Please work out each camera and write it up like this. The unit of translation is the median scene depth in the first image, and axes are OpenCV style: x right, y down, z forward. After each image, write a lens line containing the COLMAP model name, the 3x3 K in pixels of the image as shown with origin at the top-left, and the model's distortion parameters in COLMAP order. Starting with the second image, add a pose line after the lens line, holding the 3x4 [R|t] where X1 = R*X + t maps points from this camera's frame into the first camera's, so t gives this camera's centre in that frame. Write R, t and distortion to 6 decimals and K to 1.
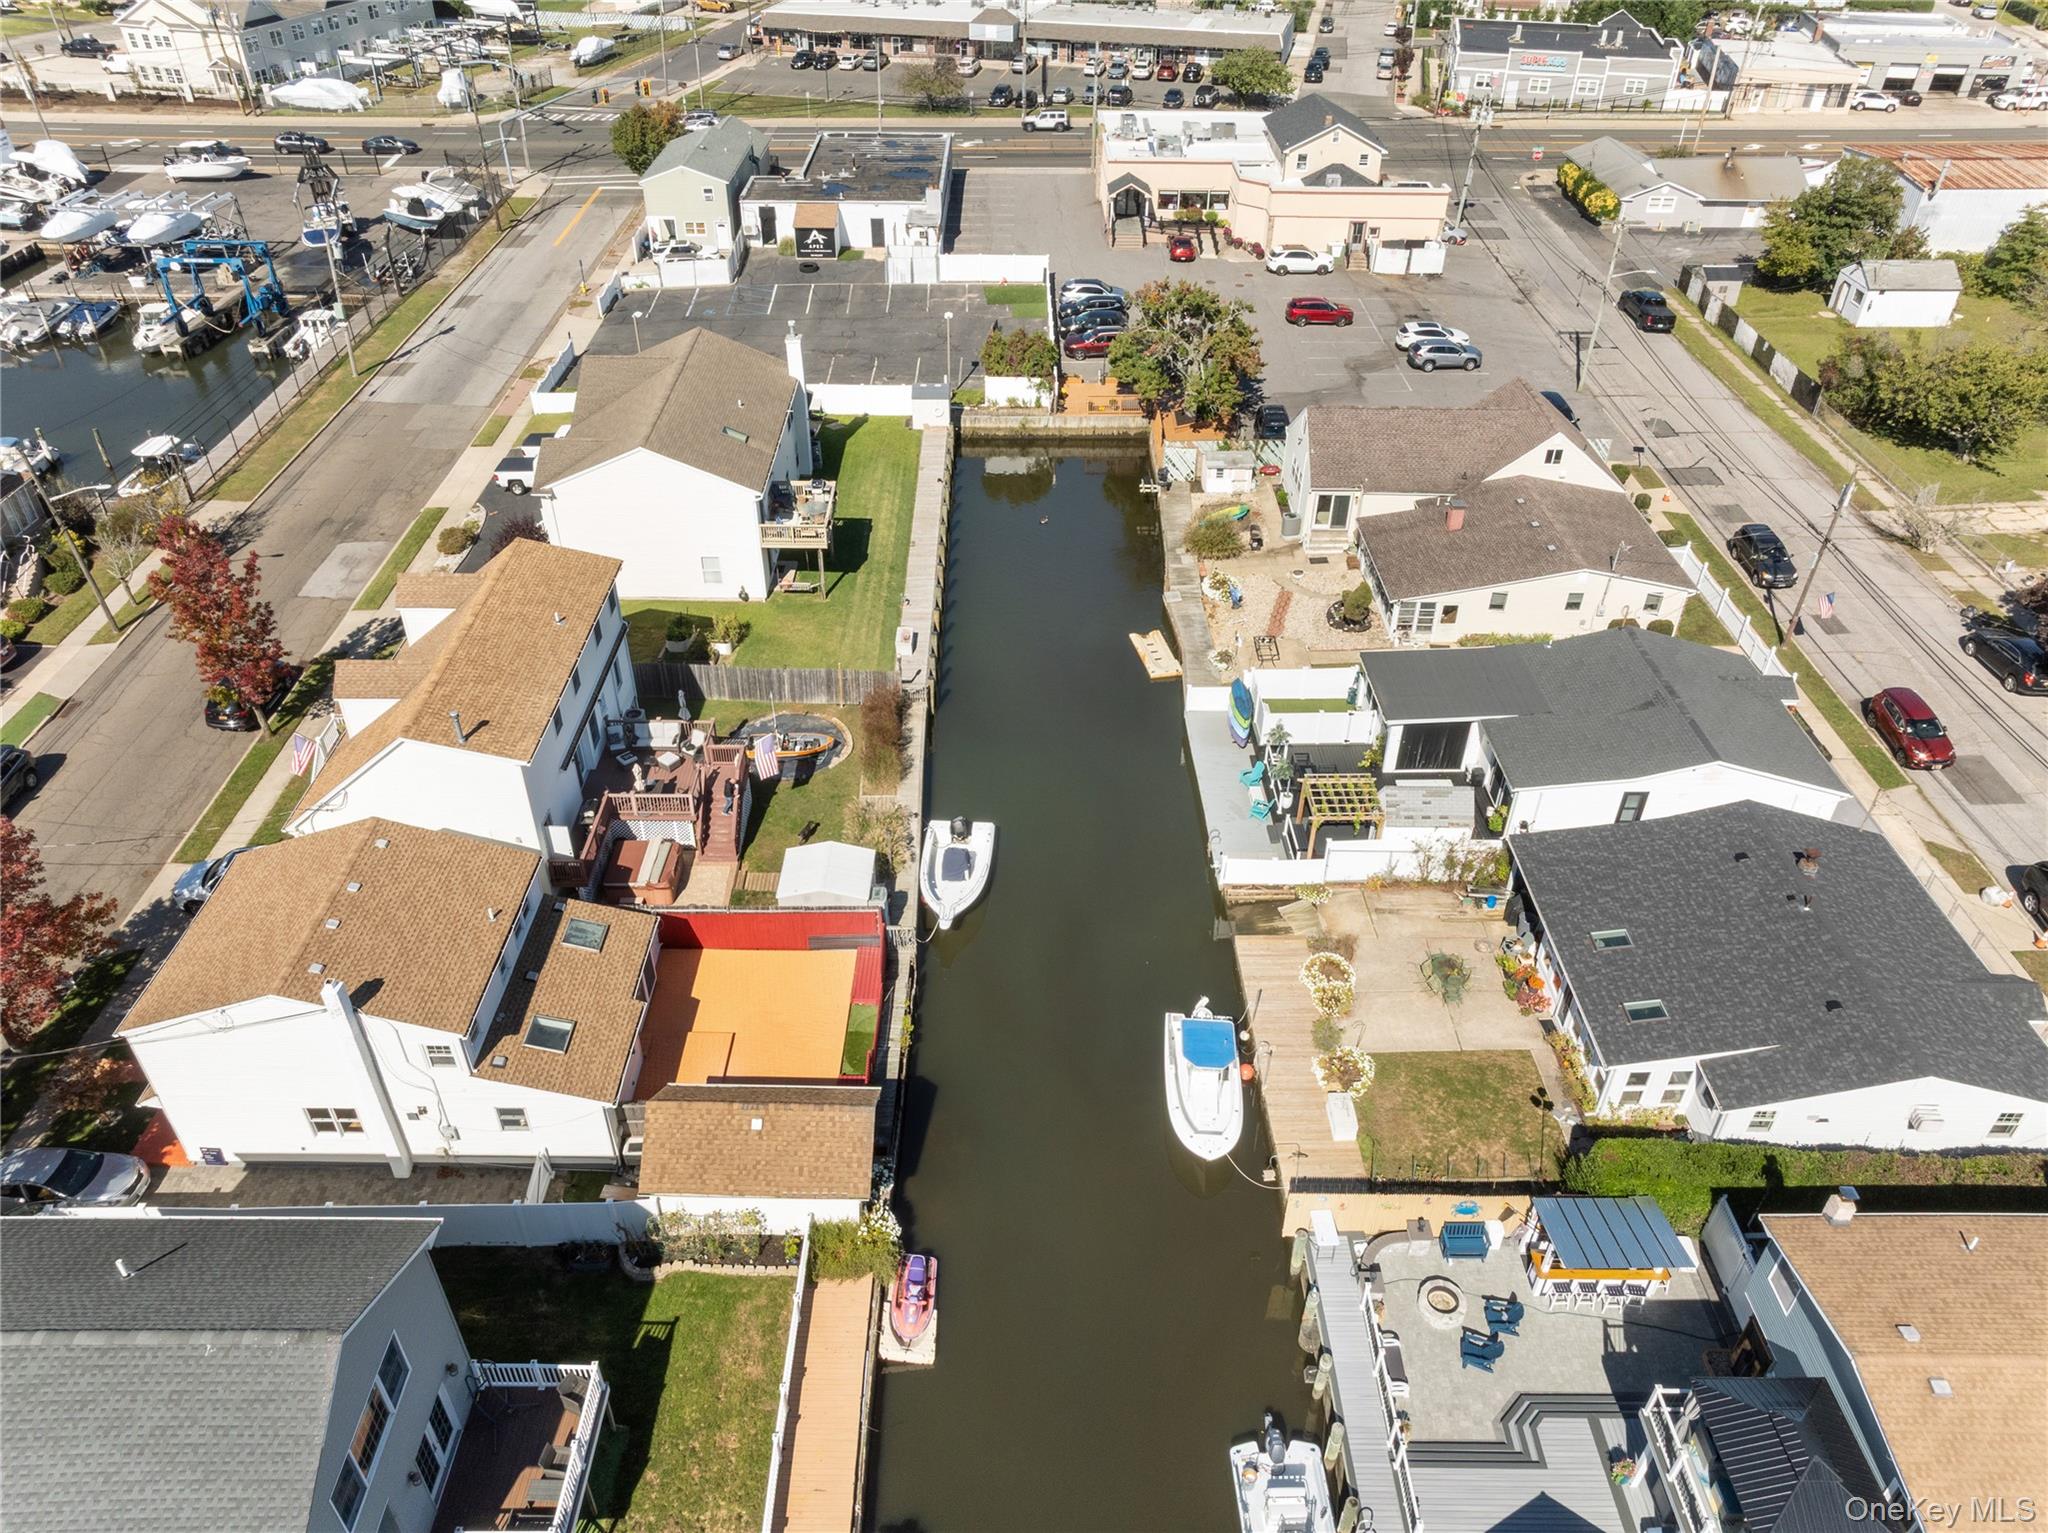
lens RADIAL K [[1427.7, 0, 1041.5], [0, 1427.7, 756.1], [0, 0, 1]] dist [0.003394, -0.005476]
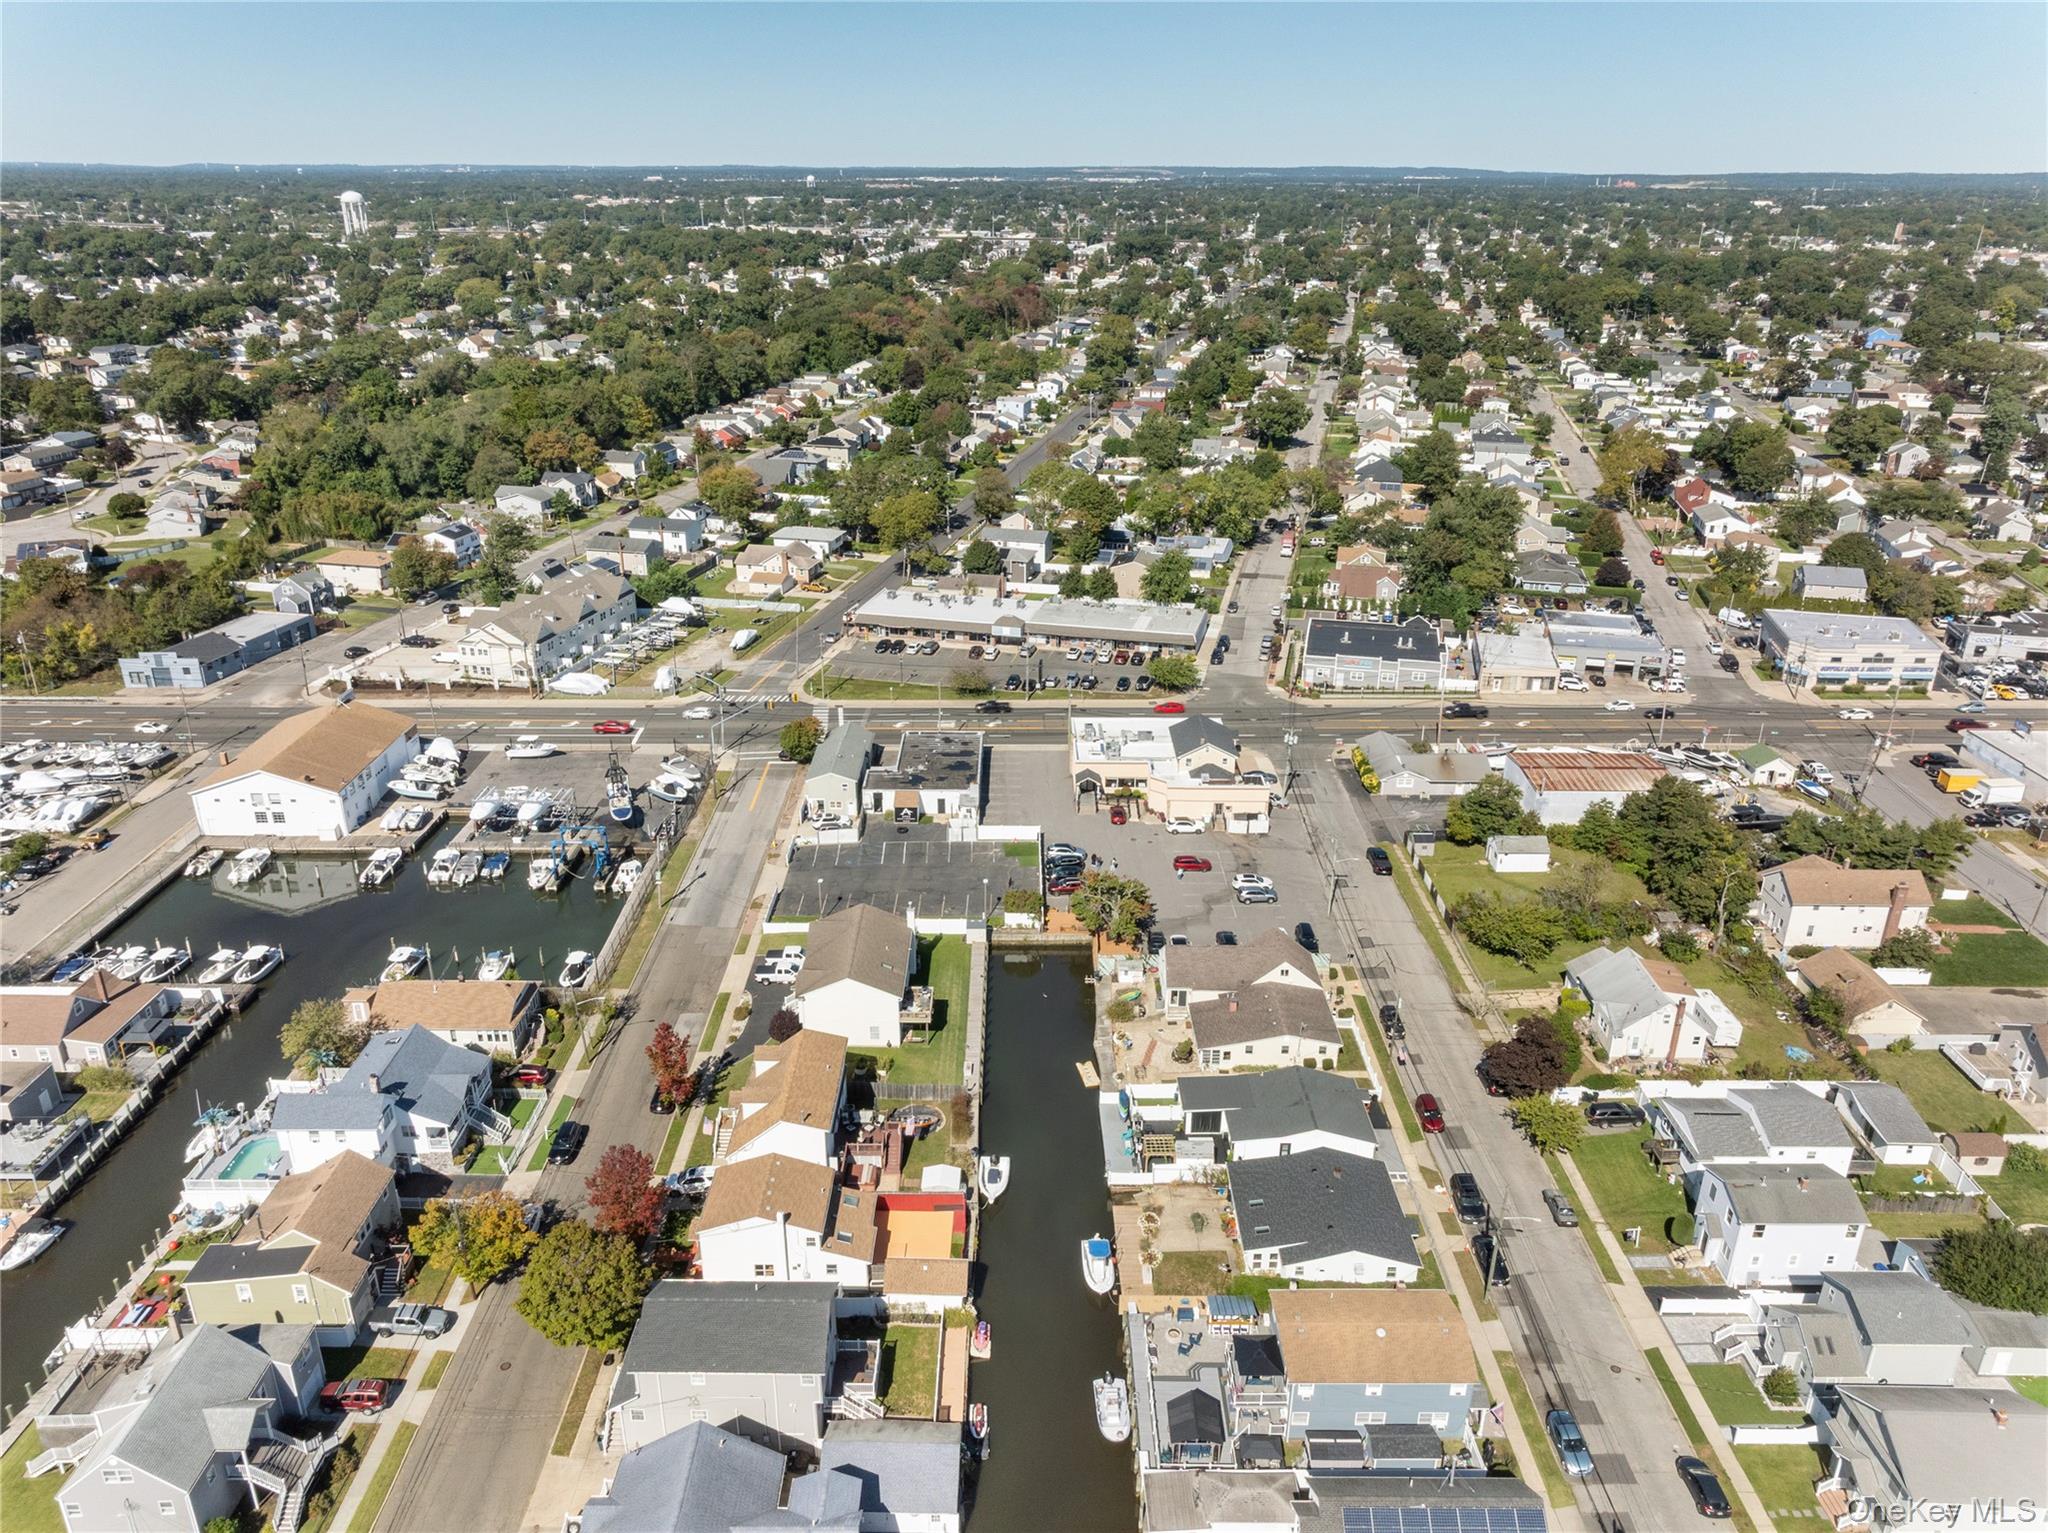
lens RADIAL K [[1427.7, 0, 1041.5], [0, 1427.7, 756.1], [0, 0, 1]] dist [0.003394, -0.005476]
pose [[0.999993, -0.000278, -0.003734, 0.018455], [-0.000621, 0.971139, -0.238513, -0.023386], [0.003693, 0.238514, 0.971132, -1.031903]]
